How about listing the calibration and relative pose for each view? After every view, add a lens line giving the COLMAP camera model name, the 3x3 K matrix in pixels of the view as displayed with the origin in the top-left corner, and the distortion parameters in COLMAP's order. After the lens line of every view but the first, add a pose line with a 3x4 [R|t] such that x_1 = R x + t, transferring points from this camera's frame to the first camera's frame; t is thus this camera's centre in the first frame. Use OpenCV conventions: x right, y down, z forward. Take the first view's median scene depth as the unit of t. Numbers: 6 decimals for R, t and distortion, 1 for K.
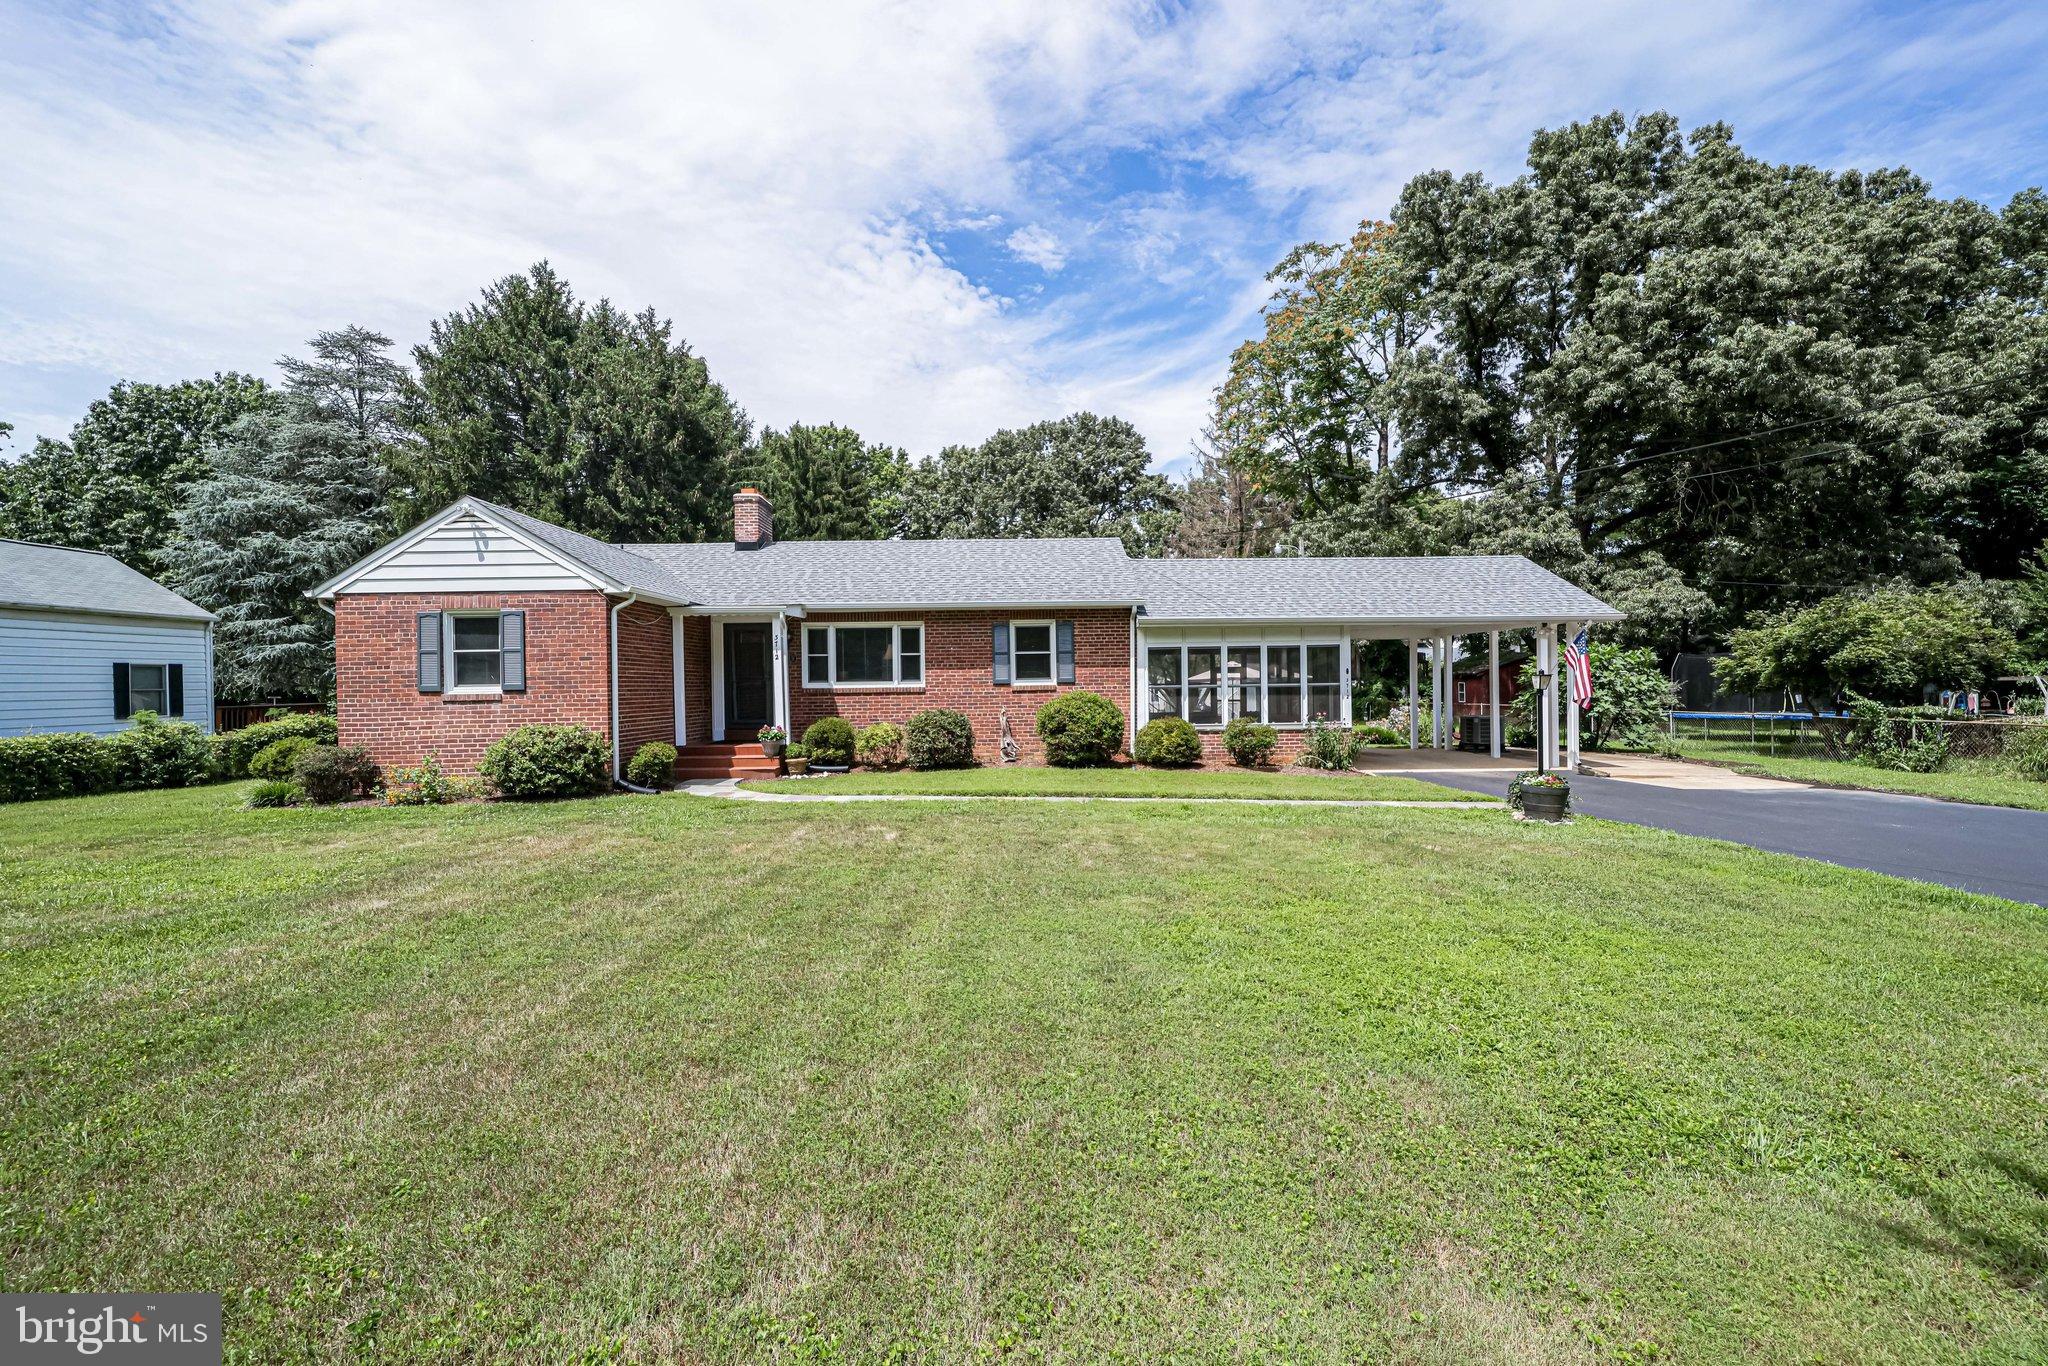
lens RADIAL K [[828.4, 0, 1019.1], [0, 828.4, 685.6], [0, 0, 1]] dist [-0.001899, -0.010576]
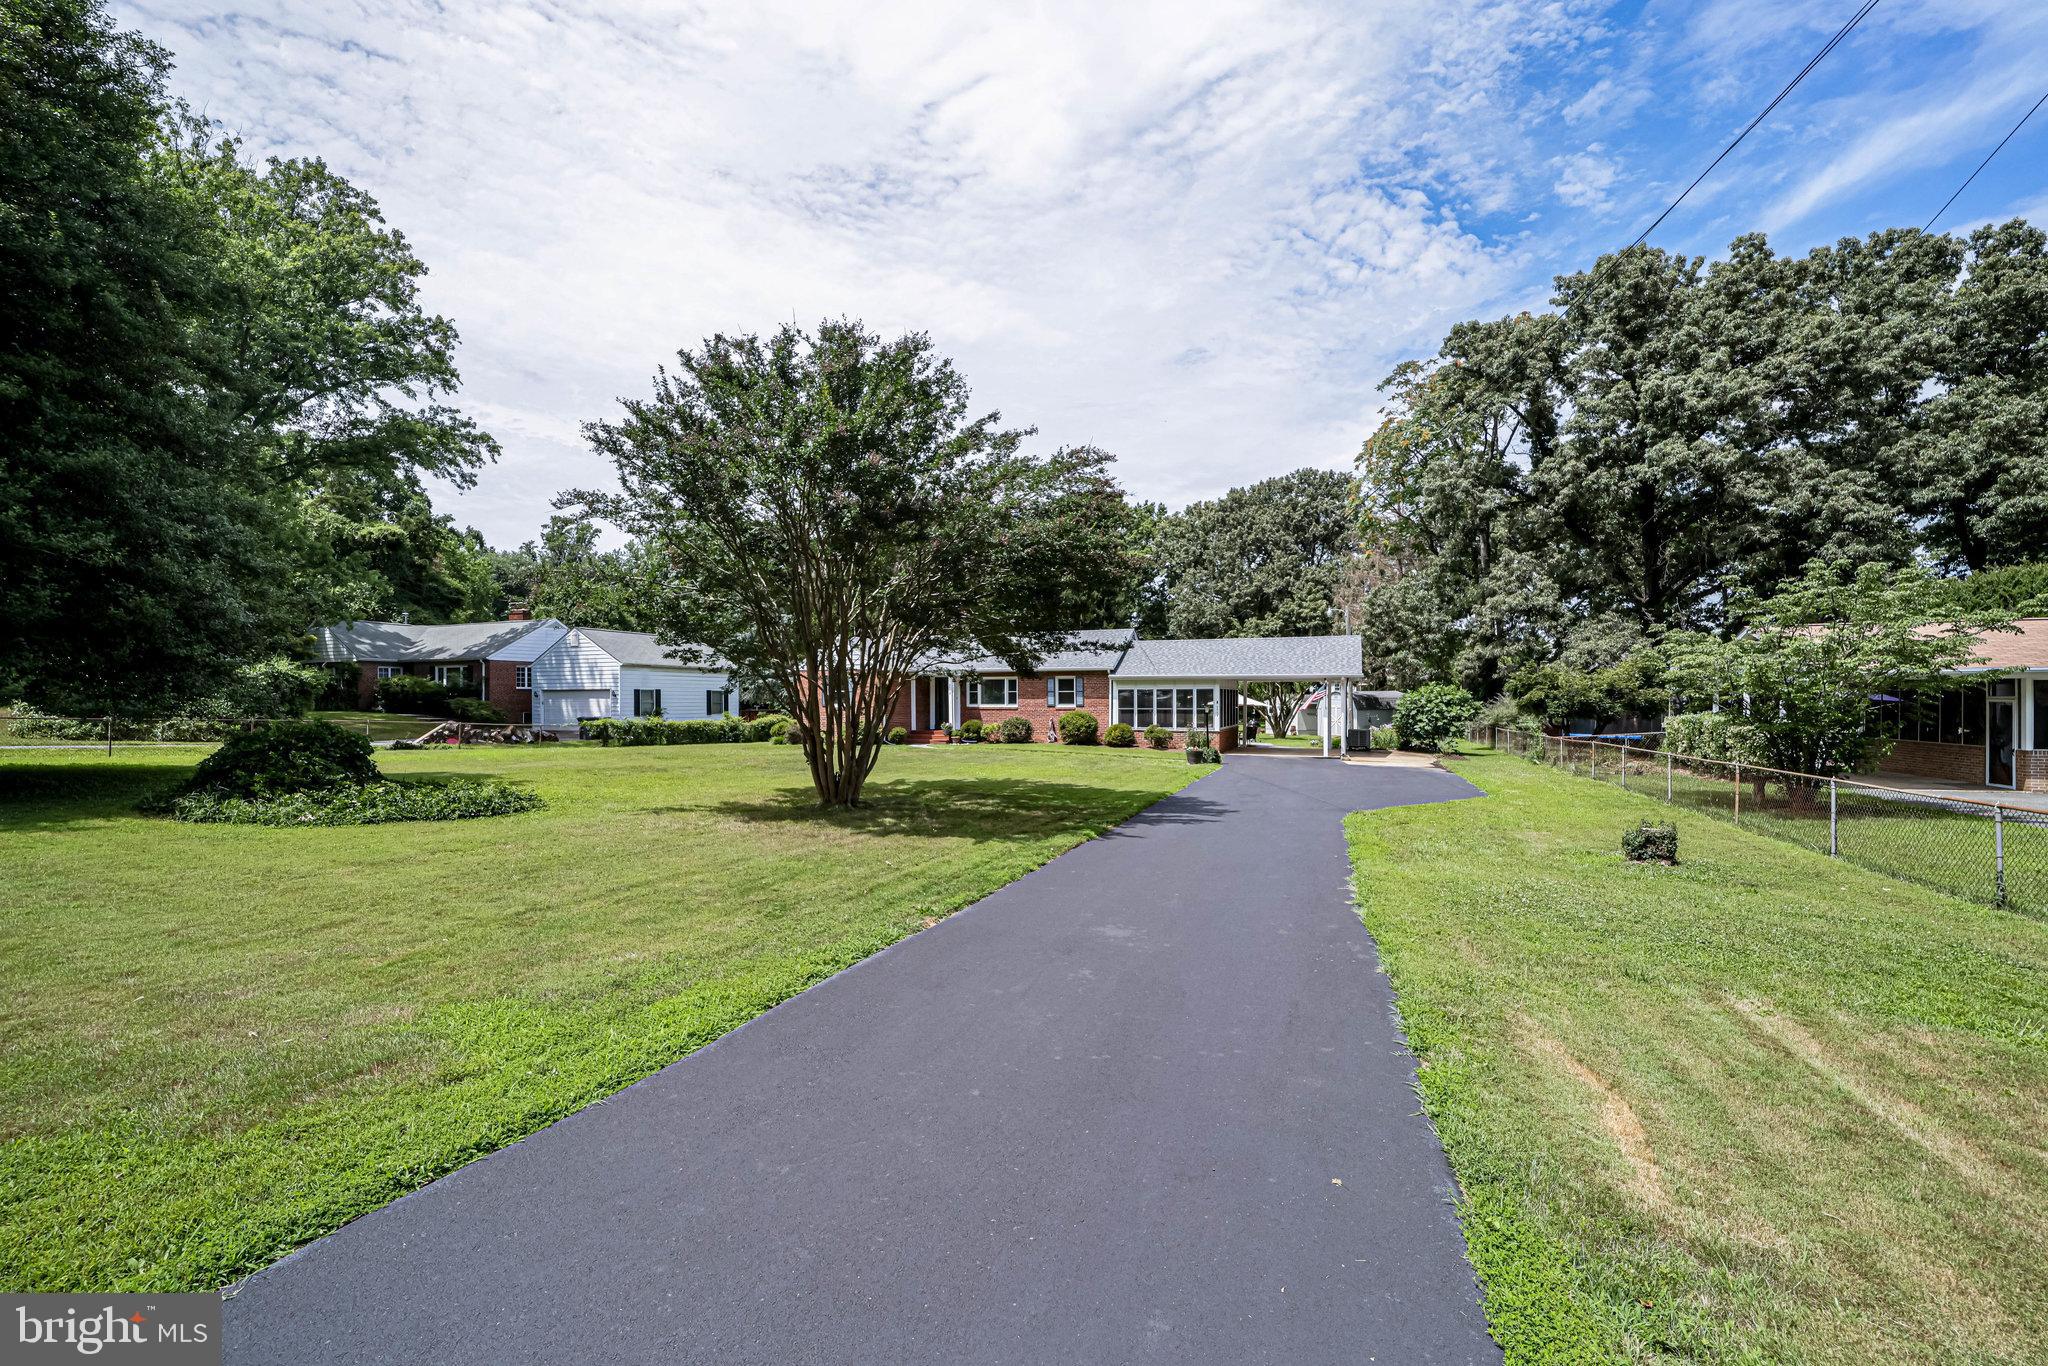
lens RADIAL K [[828.4, 0, 1019.1], [0, 828.4, 685.6], [0, 0, 1]] dist [-0.001899, -0.010576]
pose [[0.925691, 0.006294, -0.378229, 0.706346], [-0.013490, 0.999775, -0.016380, -0.018407], [0.378041, 0.020265, 0.925567, -1.002468]]
